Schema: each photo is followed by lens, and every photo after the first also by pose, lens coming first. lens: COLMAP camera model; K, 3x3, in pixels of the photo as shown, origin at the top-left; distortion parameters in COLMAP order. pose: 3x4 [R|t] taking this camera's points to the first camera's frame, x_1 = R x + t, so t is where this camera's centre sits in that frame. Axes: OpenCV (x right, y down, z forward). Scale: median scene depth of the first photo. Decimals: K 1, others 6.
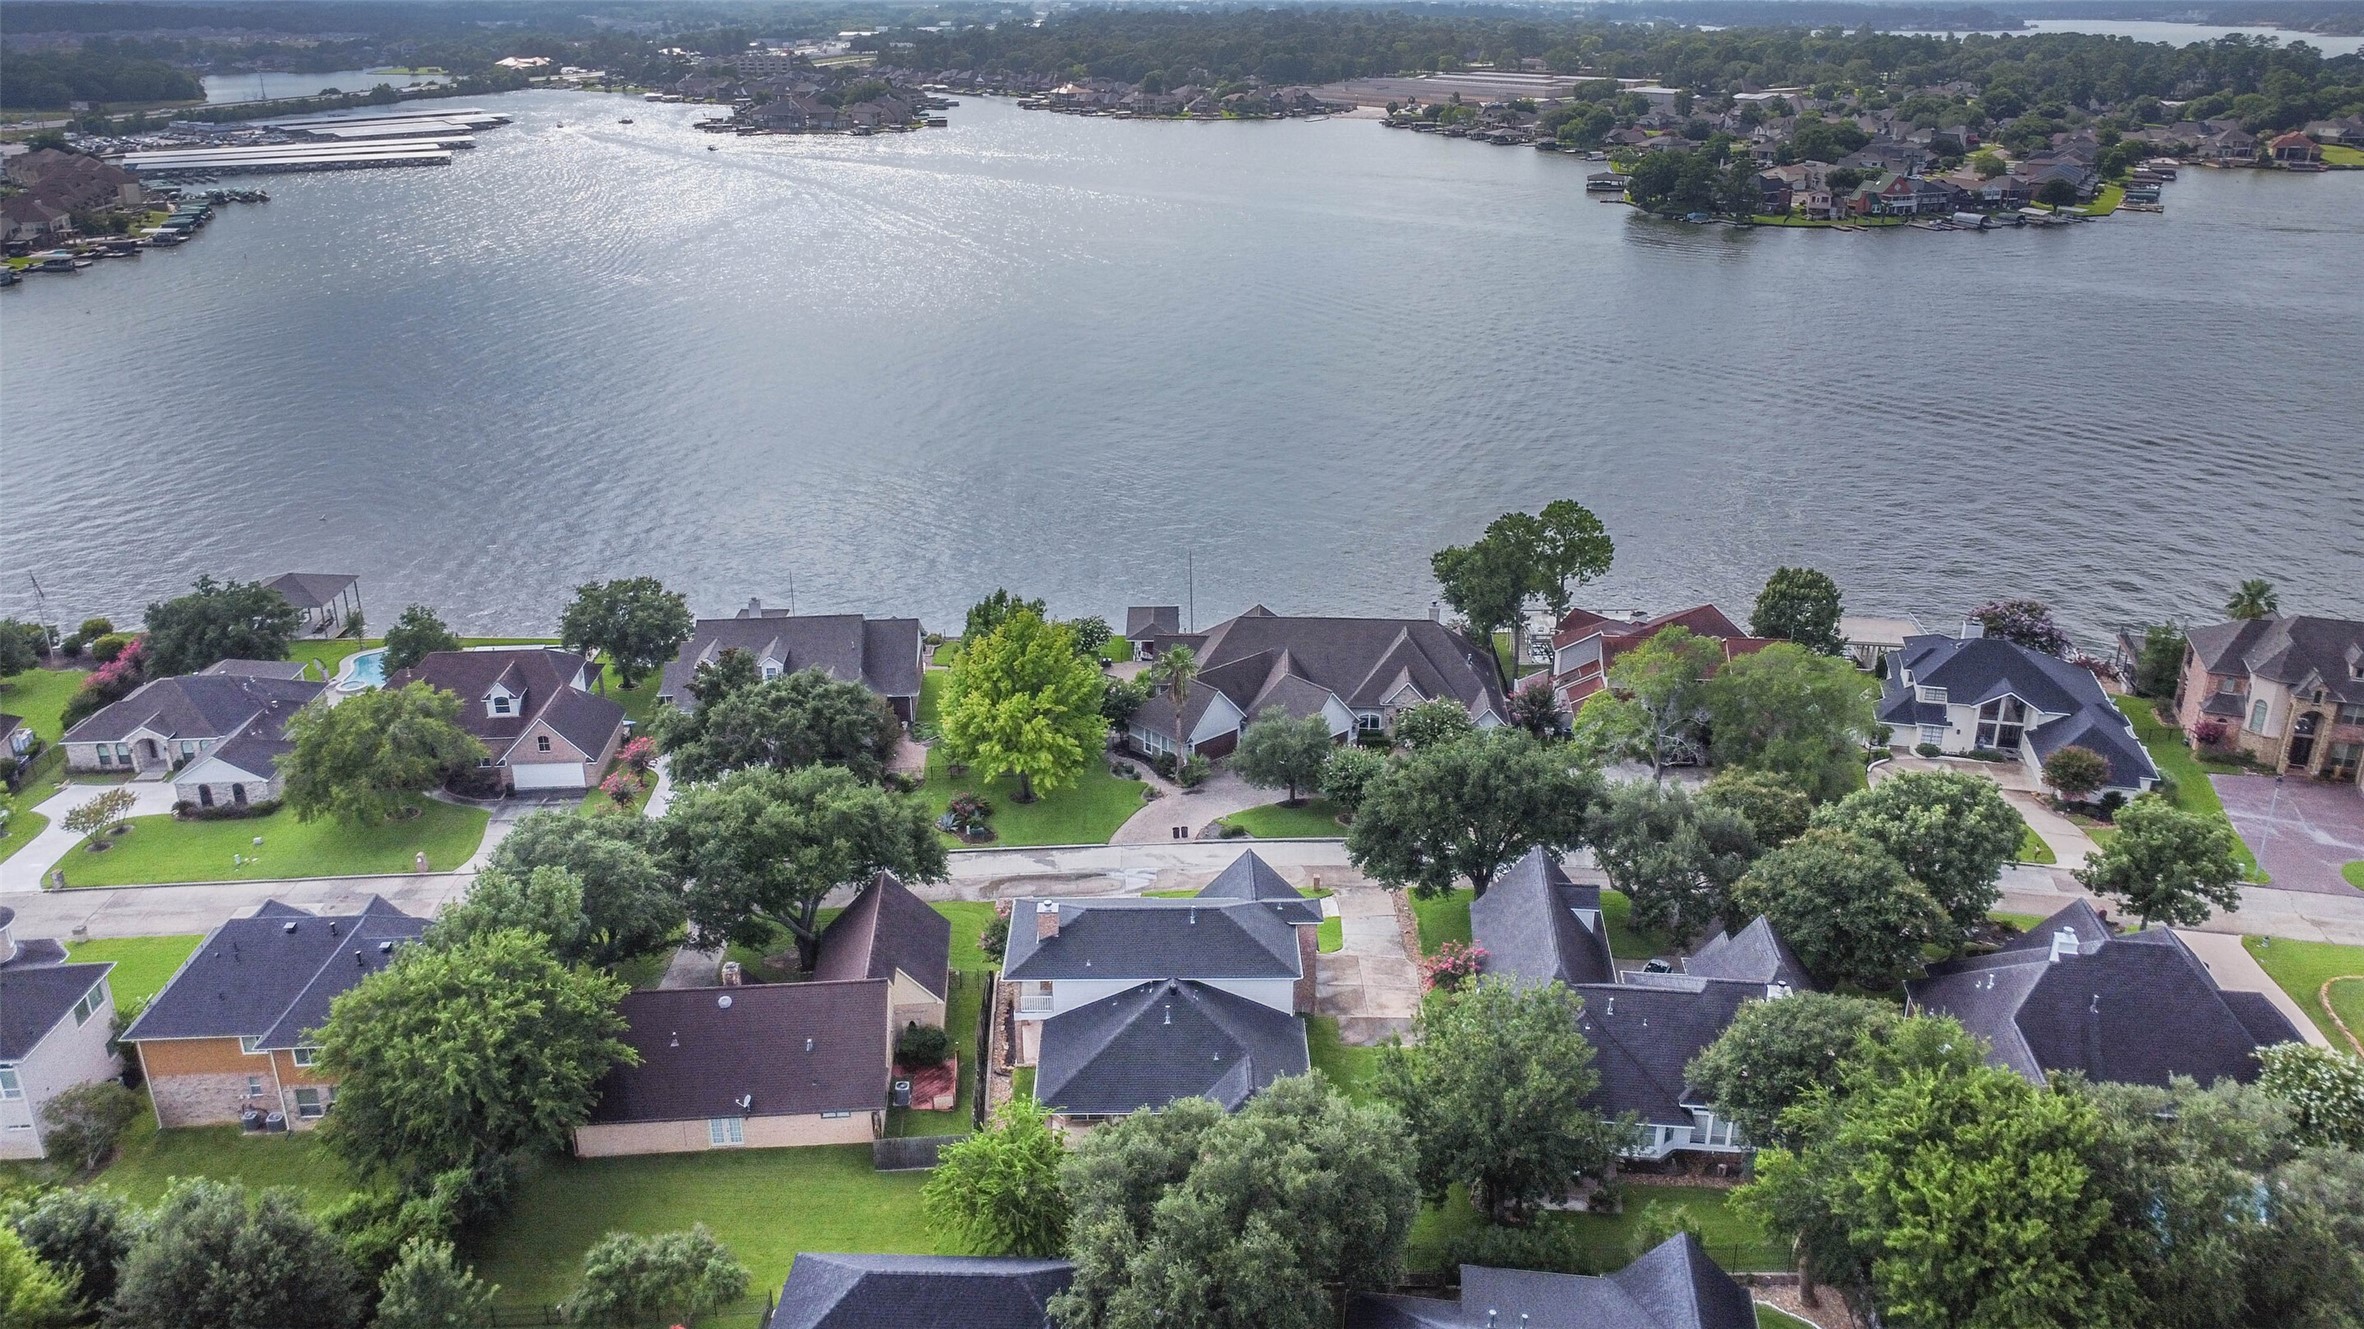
lens RADIAL K [[1682.6, 0, 1185.6], [0, 1682.6, 665.7], [0, 0, 1]] dist [-0.025254, 0.007127]
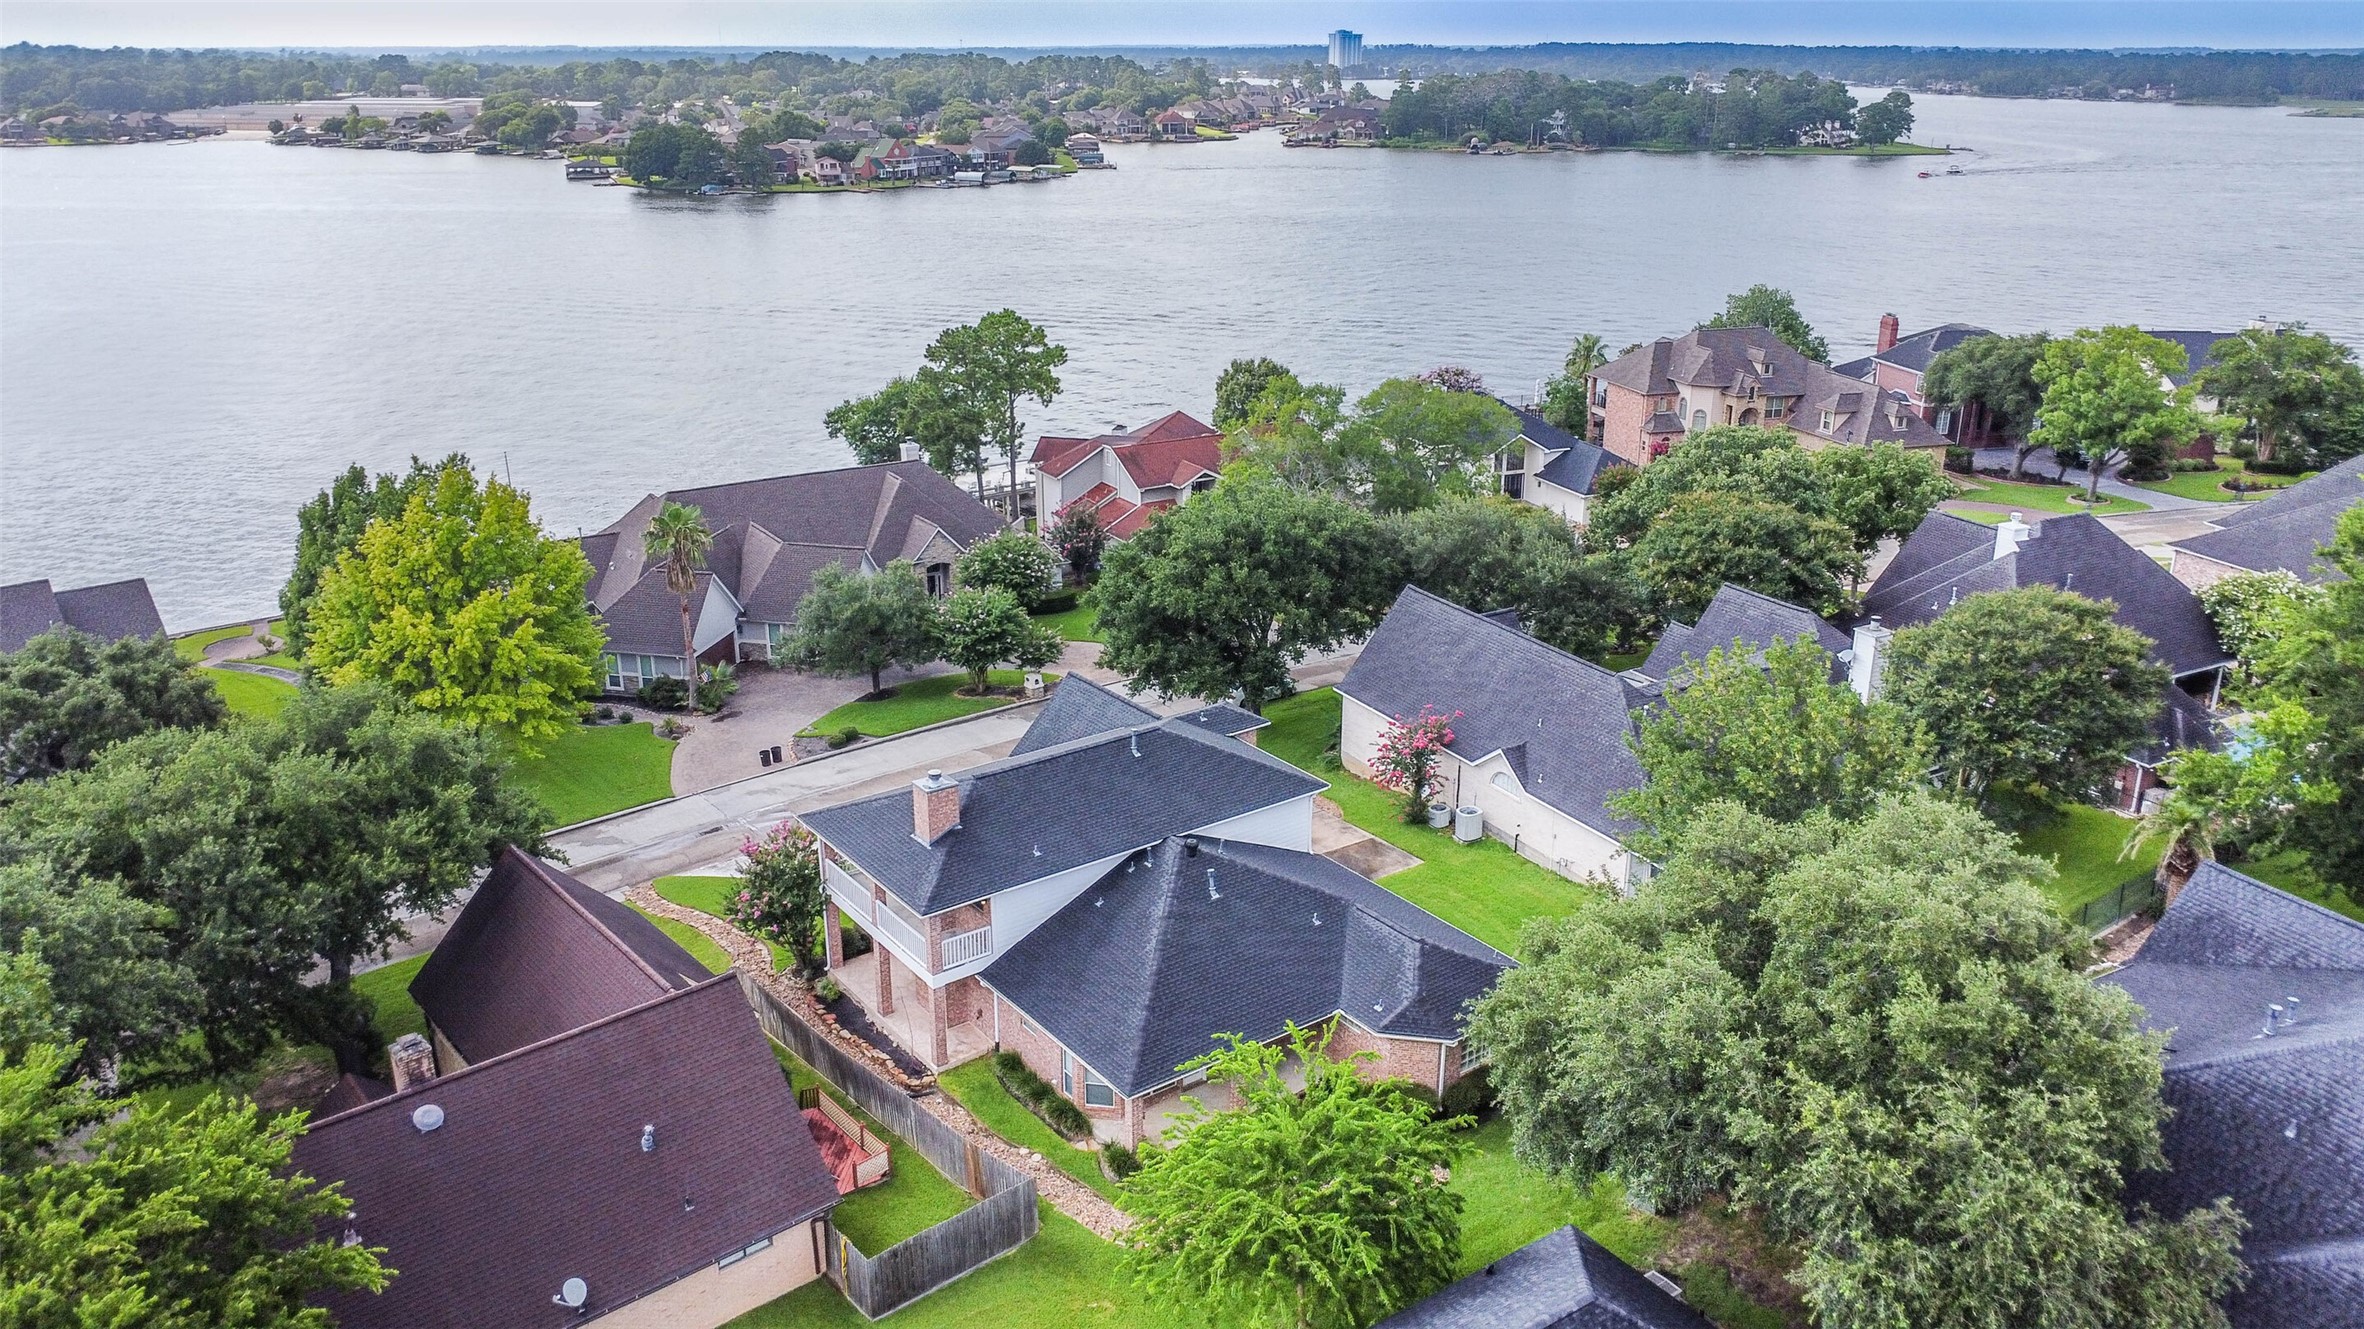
lens RADIAL K [[1682.6, 0, 1179.4], [0, 1682.6, 664.6], [0, 0, 1]] dist [-0.025254, 0.007127]
pose [[0.807738, -0.195465, 0.556194, -0.063895], [0.213061, 0.976456, 0.033740, 0.020246], [-0.549694, 0.091250, 0.830367, 0.093119]]
